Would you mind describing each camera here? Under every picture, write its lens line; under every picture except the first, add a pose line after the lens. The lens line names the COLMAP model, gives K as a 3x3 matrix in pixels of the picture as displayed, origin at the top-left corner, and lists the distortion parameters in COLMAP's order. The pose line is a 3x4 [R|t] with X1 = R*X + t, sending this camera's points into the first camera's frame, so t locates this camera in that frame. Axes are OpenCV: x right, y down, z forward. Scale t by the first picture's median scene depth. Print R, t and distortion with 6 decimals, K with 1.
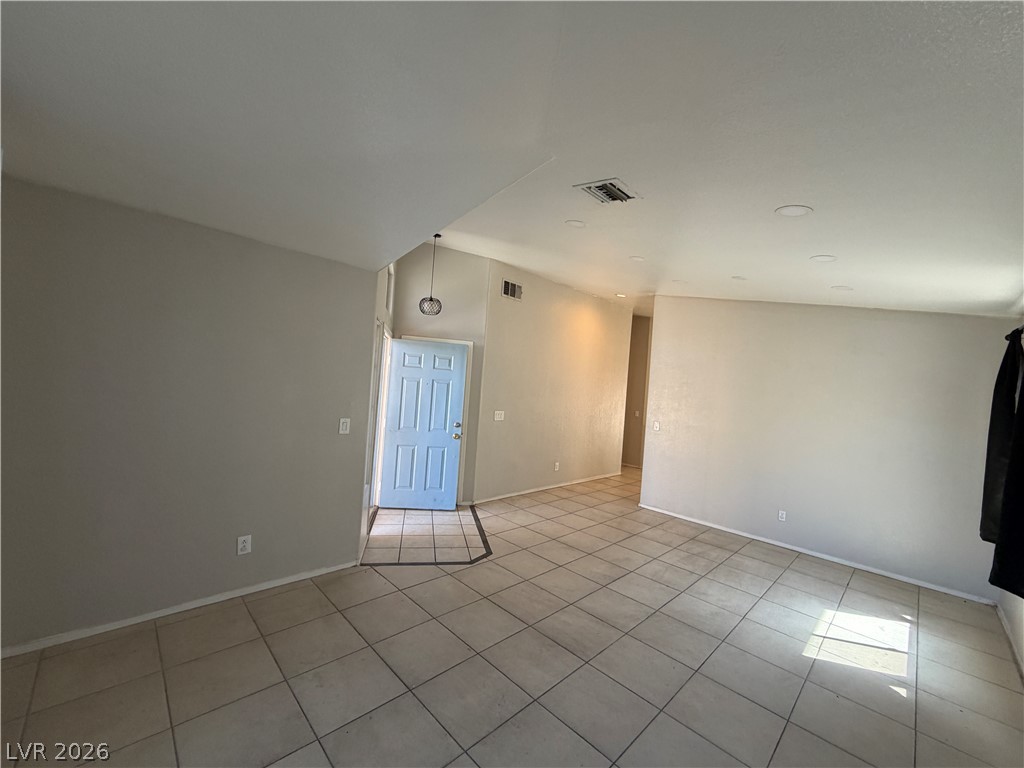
lens RADIAL K [[407.5, 0, 508.5], [0, 407.5, 385.8], [0, 0, 1]] dist [-0.000946, -0.000040]
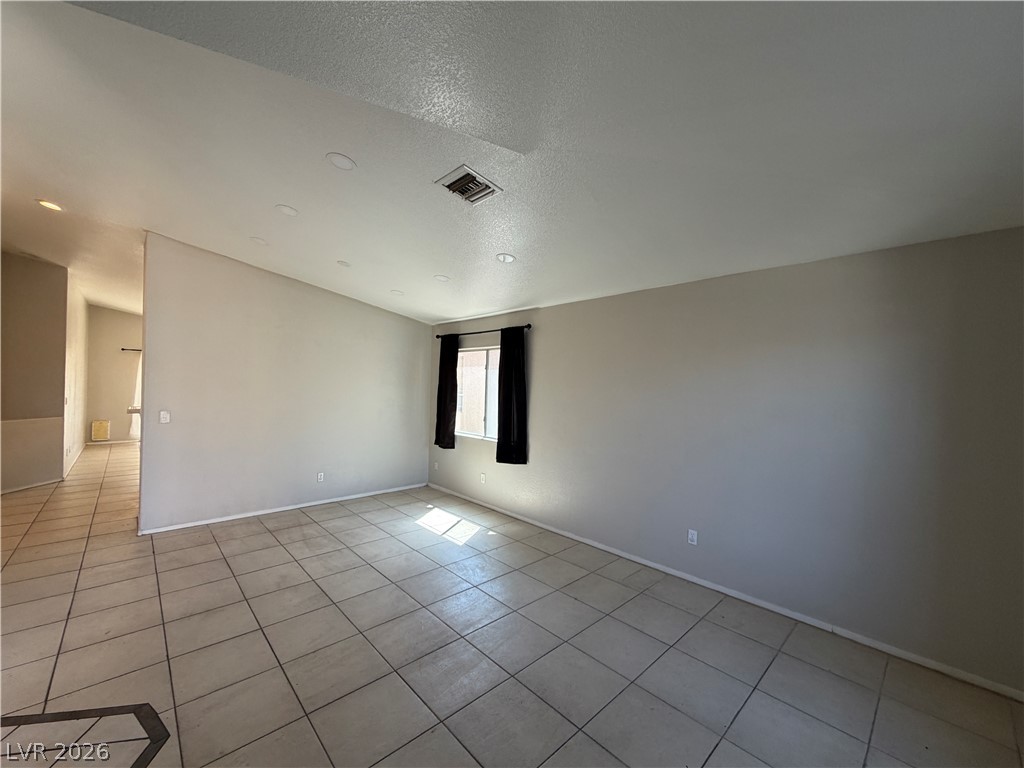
lens RADIAL K [[407.5, 0, 508.5], [0, 407.5, 385.8], [0, 0, 1]] dist [-0.000946, -0.000040]
pose [[0.026182, -0.072003, 0.997061, -0.497980], [-0.020639, 0.997151, 0.072552, -0.032870], [-0.999444, -0.022478, 0.024621, 0.529962]]
